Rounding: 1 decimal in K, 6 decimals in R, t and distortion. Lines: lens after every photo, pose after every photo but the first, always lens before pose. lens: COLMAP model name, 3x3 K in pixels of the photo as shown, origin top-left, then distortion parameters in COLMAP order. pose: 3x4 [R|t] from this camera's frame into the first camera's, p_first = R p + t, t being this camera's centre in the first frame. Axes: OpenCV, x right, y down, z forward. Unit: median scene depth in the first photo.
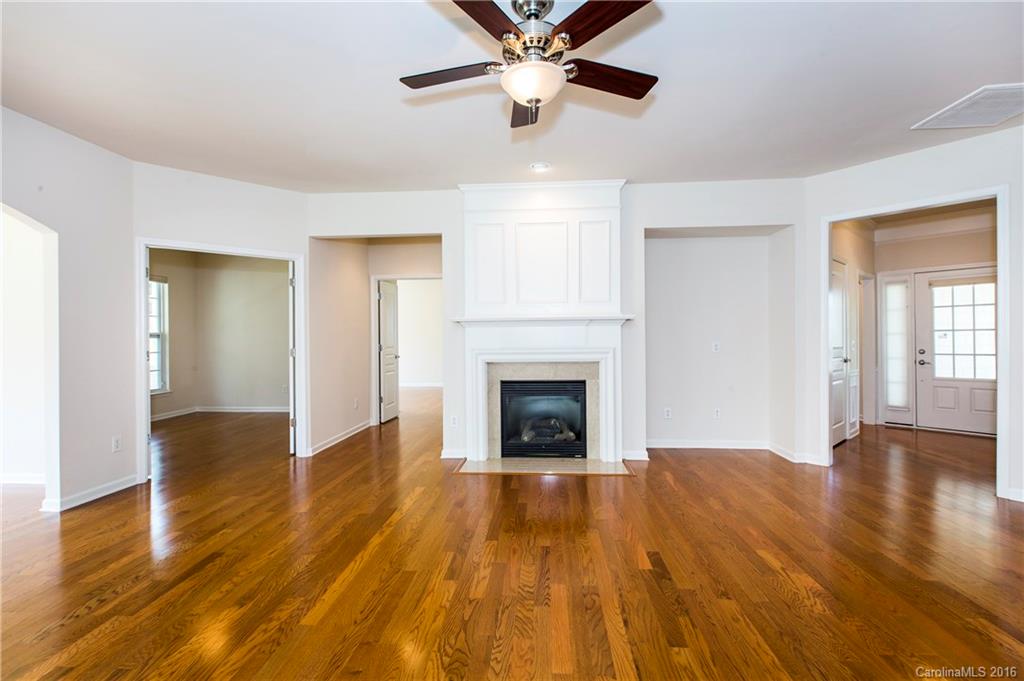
lens RADIAL K [[467.5, 0, 520.9], [0, 467.5, 337.9], [0, 0, 1]] dist [0.000028, -0.000246]
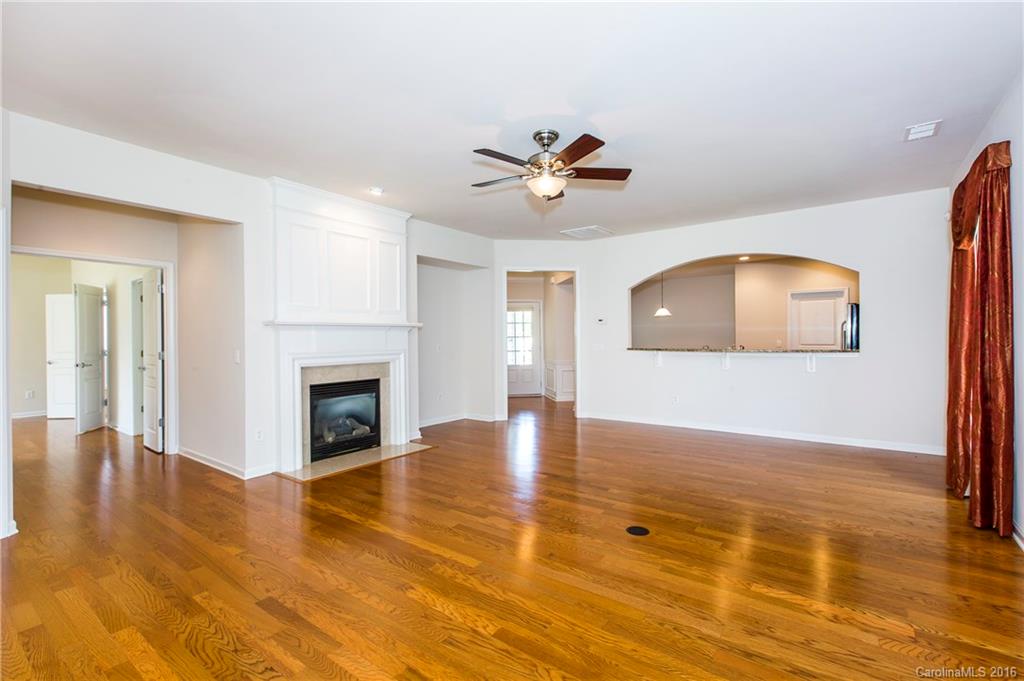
lens RADIAL K [[467.5, 0, 520.9], [0, 467.5, 337.9], [0, 0, 1]] dist [0.000028, -0.000246]
pose [[0.518174, 0.004384, 0.855264, -0.671495], [0.006690, 0.999935, -0.009178, 0.003596], [-0.855249, 0.010477, 0.518111, 0.105745]]
